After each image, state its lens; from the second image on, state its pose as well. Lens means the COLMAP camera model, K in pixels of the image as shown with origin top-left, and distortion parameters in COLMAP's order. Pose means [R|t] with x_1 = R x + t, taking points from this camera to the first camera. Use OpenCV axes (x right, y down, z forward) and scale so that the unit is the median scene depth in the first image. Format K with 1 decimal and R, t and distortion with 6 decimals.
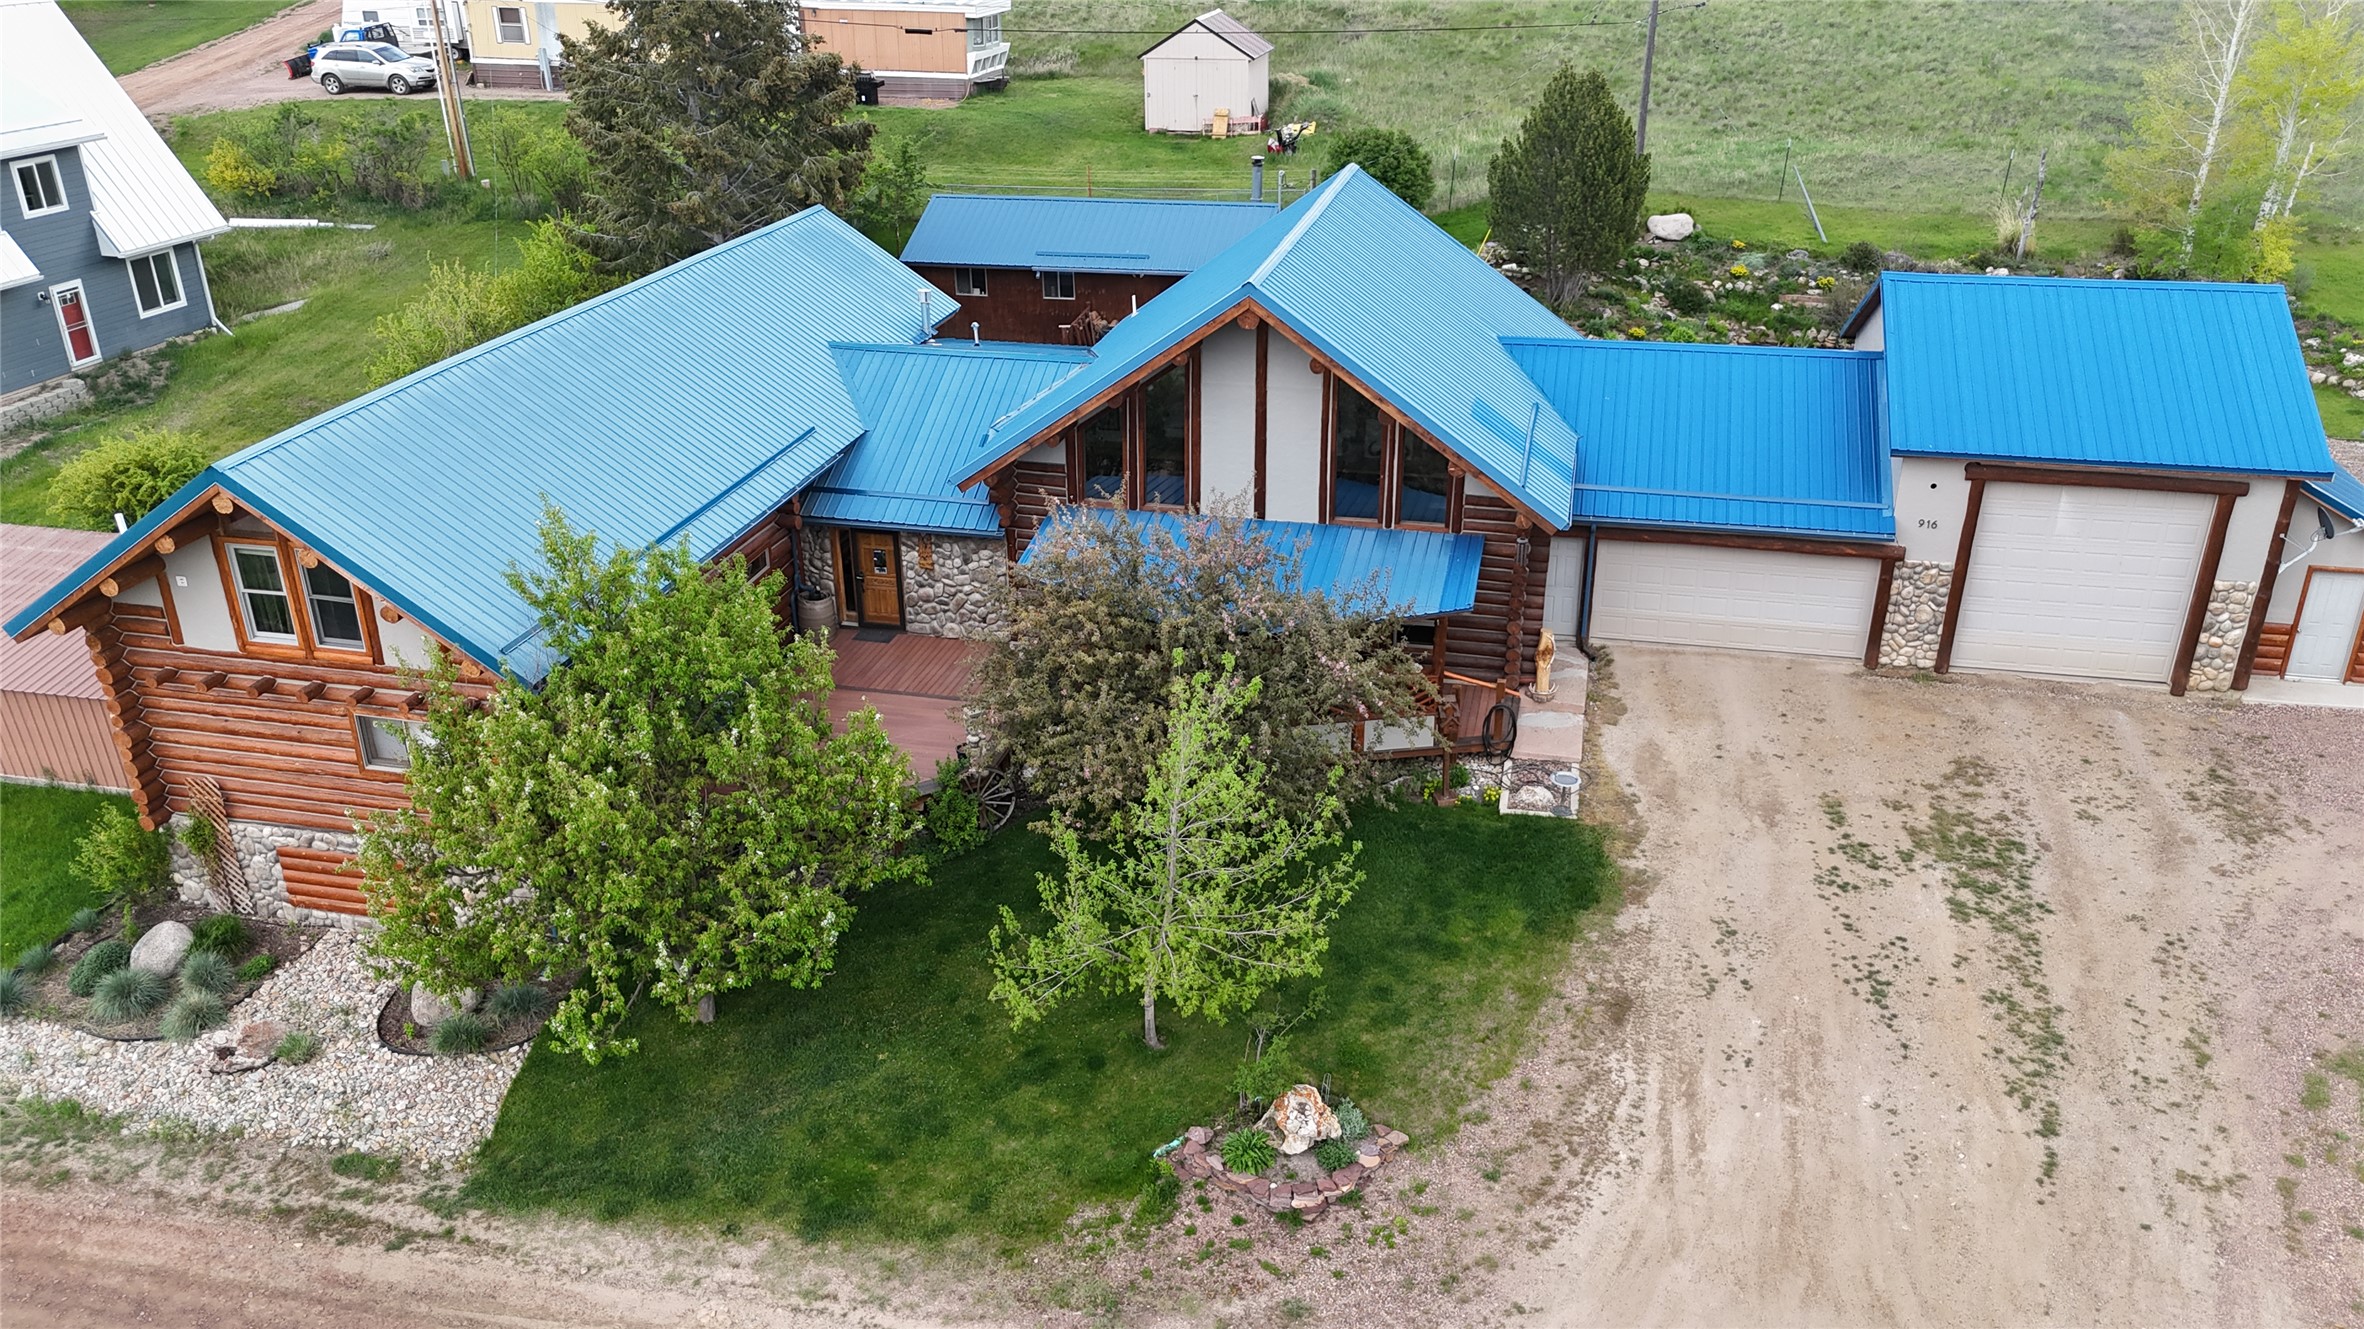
lens RADIAL K [[1742.7, 0, 1164.2], [0, 1742.7, 670.3], [0, 0, 1]] dist [0.067282, -0.060447]
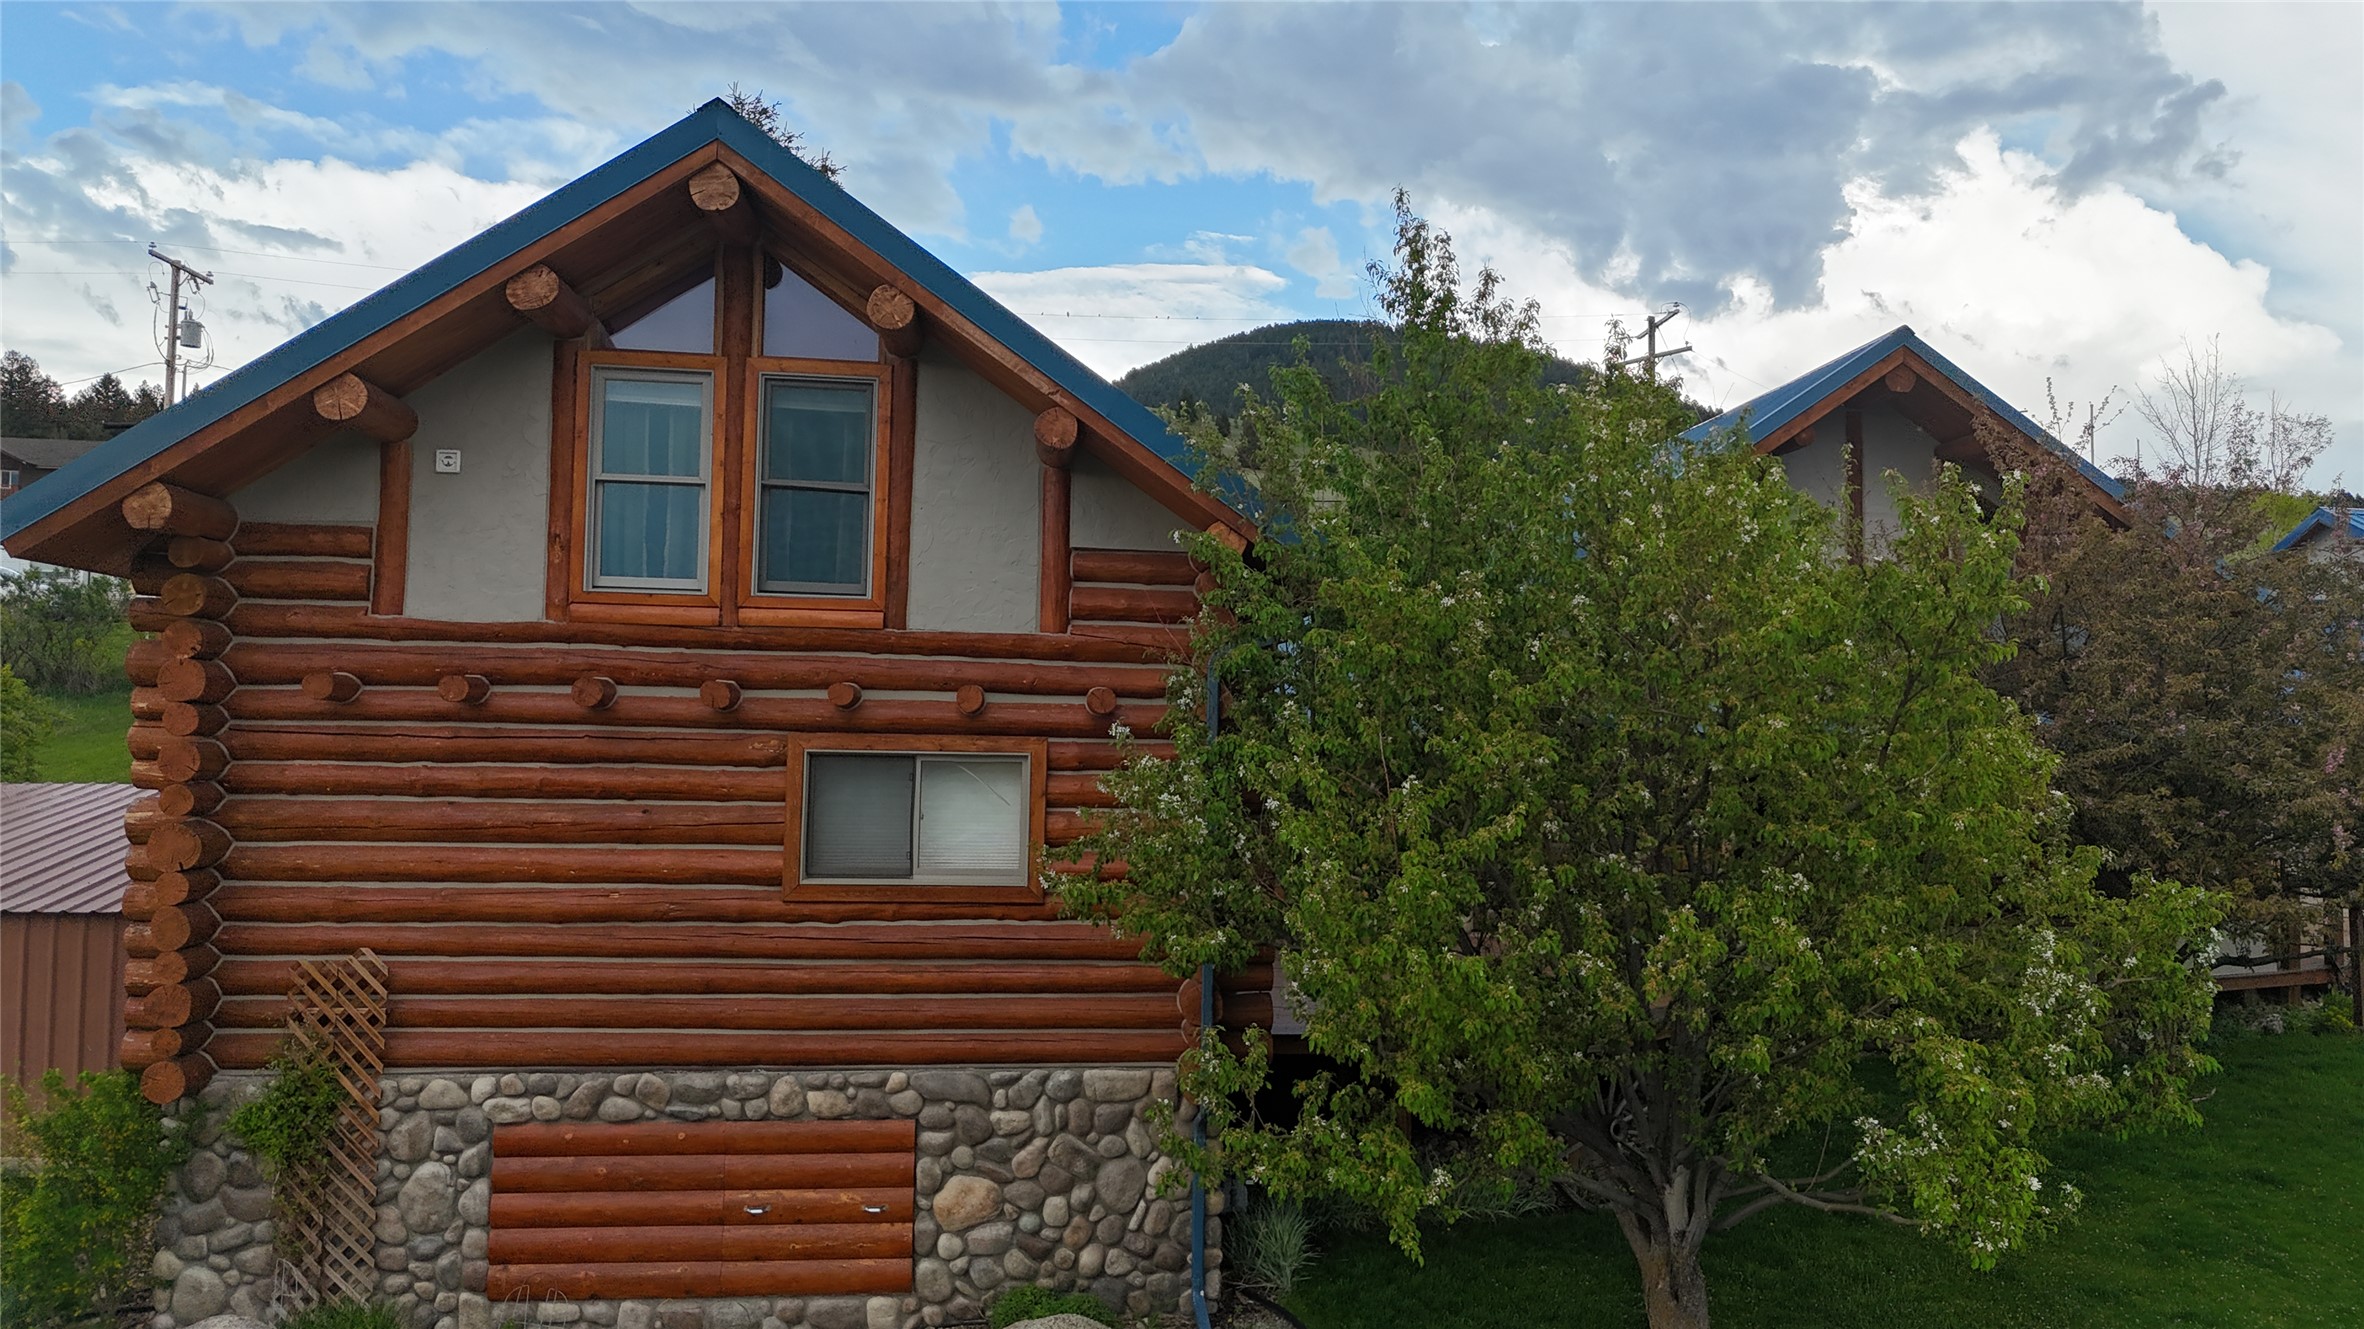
lens RADIAL K [[1742.7, 0, 1173.0], [0, 1742.7, 668.4], [0, 0, 1]] dist [0.067282, -0.060447]
pose [[0.950727, 0.038886, 0.307581, -0.520579], [0.106493, 0.890778, -0.441785, 0.221589], [-0.291166, 0.452772, 0.842745, 0.591053]]
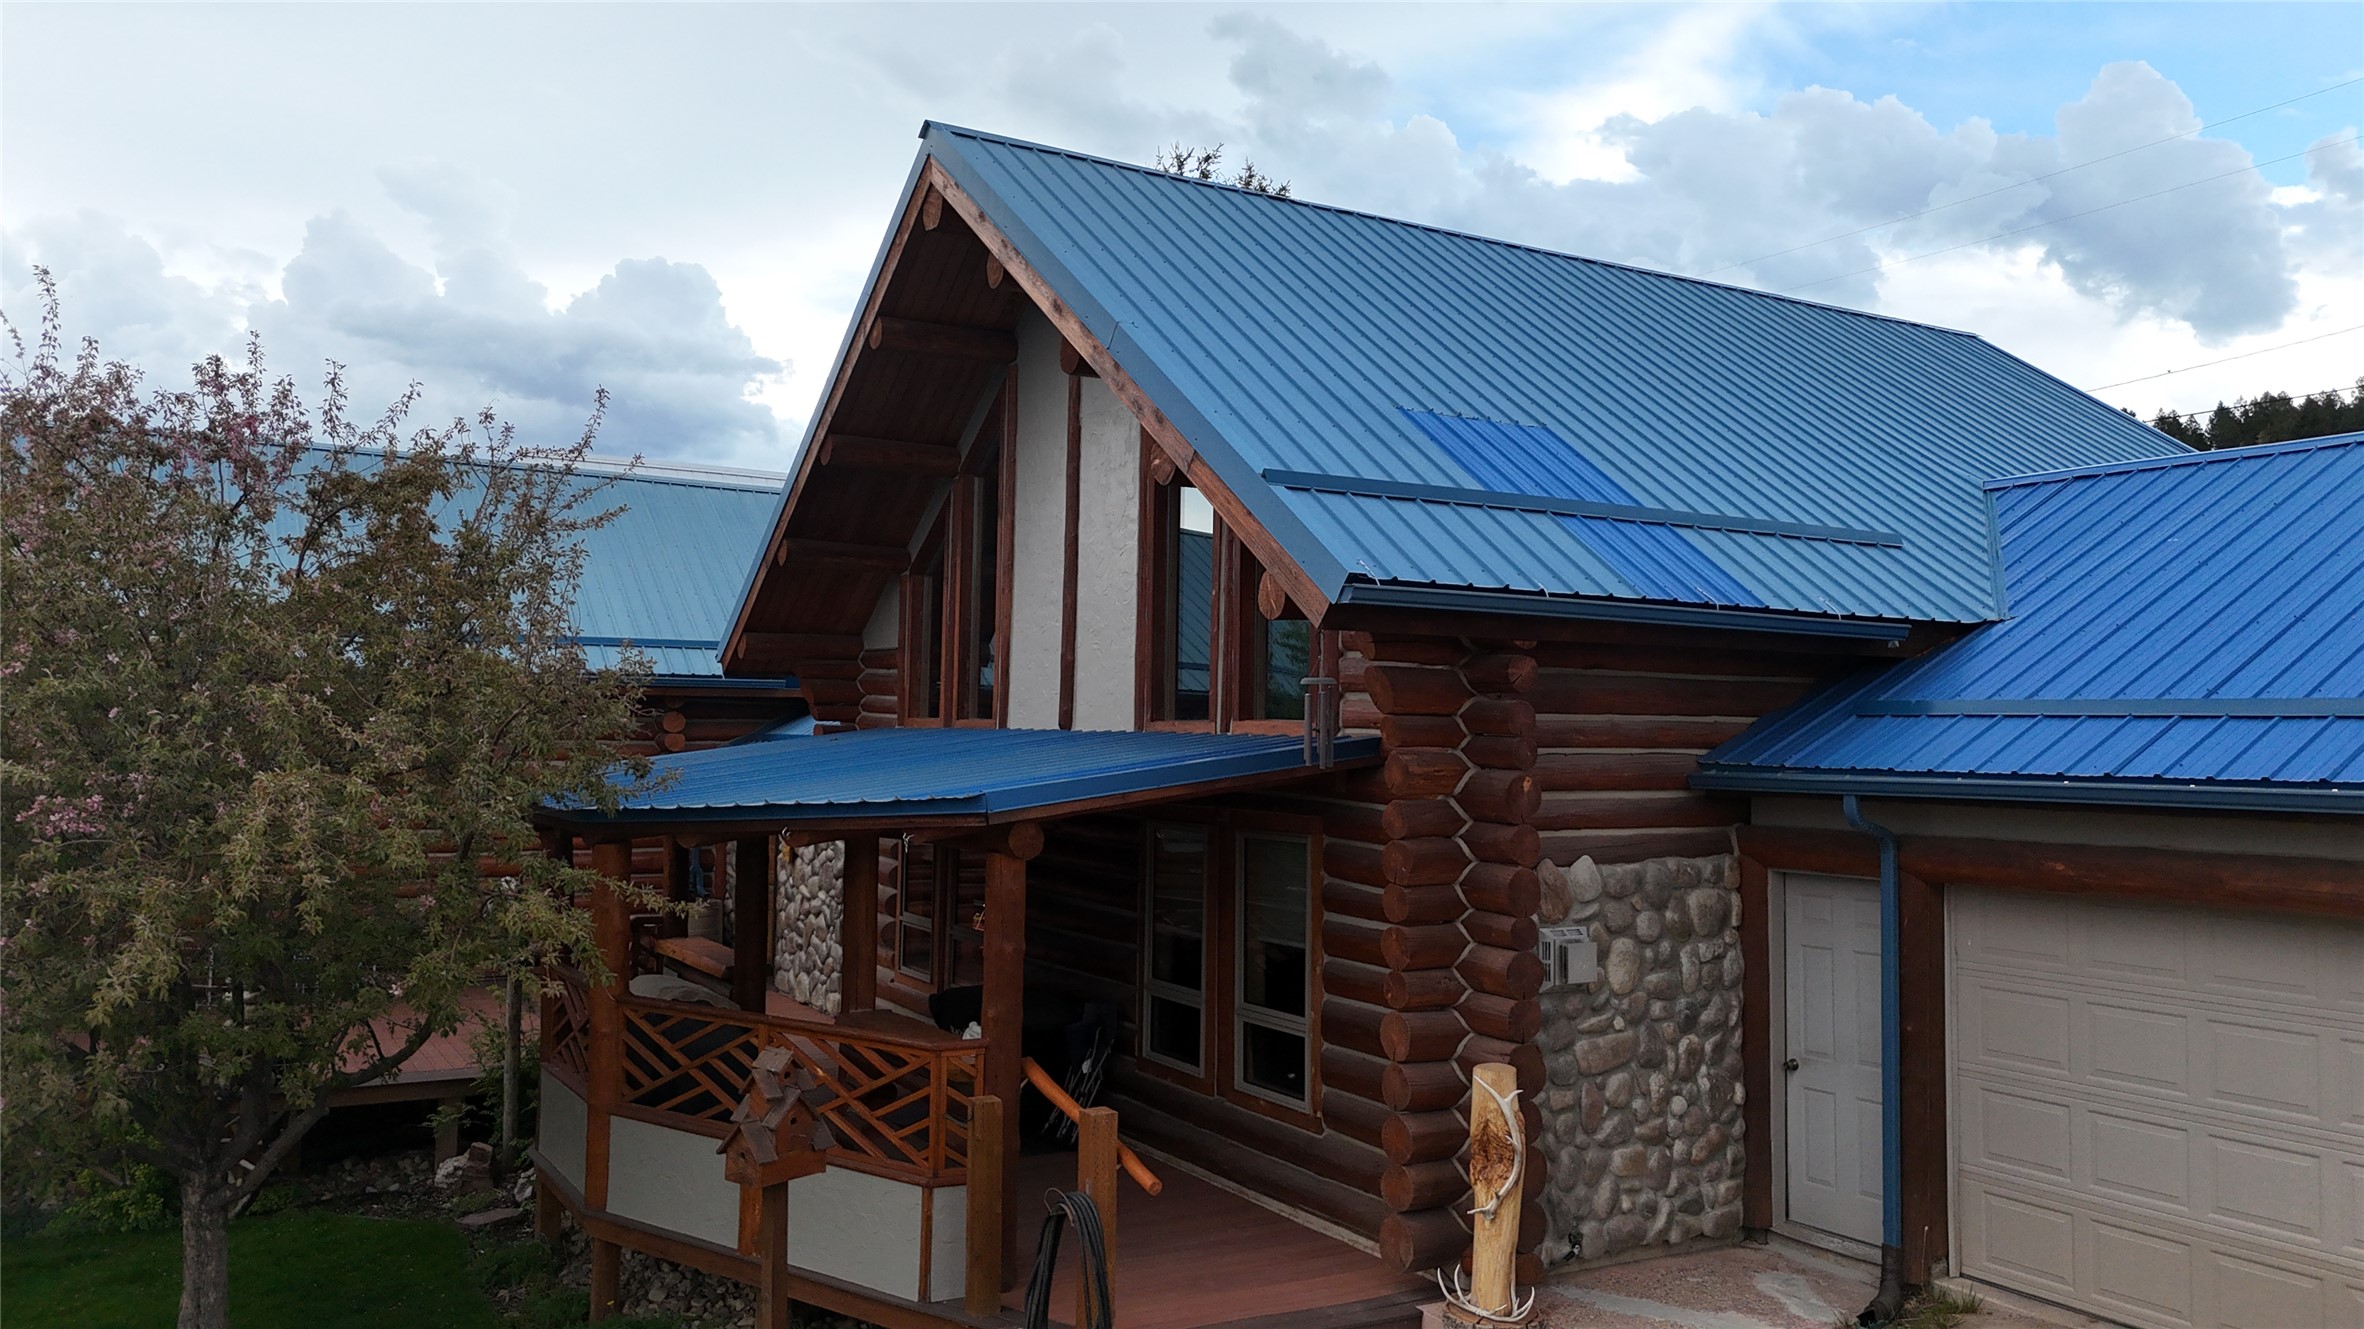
lens RADIAL K [[1742.7, 0, 1186.0], [0, 1742.7, 660.0], [0, 0, 1]] dist [0.067282, -0.060447]
pose [[0.695193, -0.011574, -0.718730, 0.470054], [-0.321845, 0.889036, -0.325622, 0.033076], [0.642746, 0.457690, 0.614327, 0.918393]]
